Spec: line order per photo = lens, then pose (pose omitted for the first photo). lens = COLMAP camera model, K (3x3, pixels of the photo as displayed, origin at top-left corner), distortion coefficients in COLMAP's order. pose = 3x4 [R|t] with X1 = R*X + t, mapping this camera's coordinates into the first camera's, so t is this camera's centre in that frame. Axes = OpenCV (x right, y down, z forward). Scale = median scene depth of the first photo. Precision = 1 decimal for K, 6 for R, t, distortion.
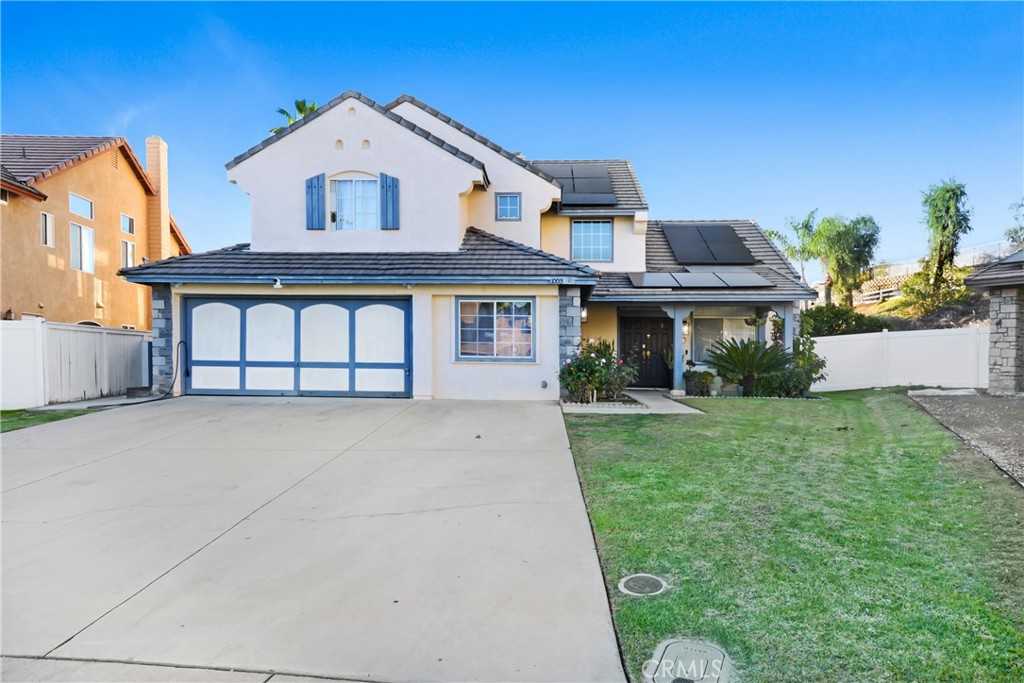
lens RADIAL K [[680.5, 0, 513.0], [0, 680.5, 365.6], [0, 0, 1]] dist [0.026403, 0.000402]
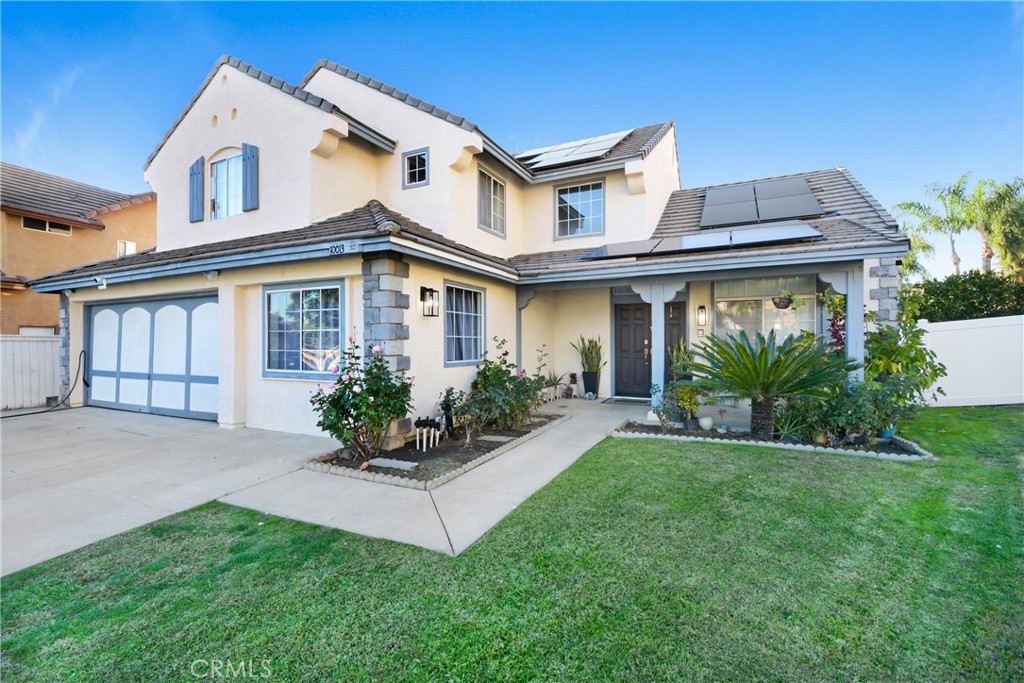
lens RADIAL K [[465.2, 0, 515.6], [0, 465.2, 344.1], [0, 0, 1]] dist [0.022980, -0.026947]
pose [[0.926469, -0.014337, -0.376099, 0.321652], [0.013037, 0.999897, -0.006000, -0.031980], [0.376146, 0.000656, 0.926560, 0.601247]]
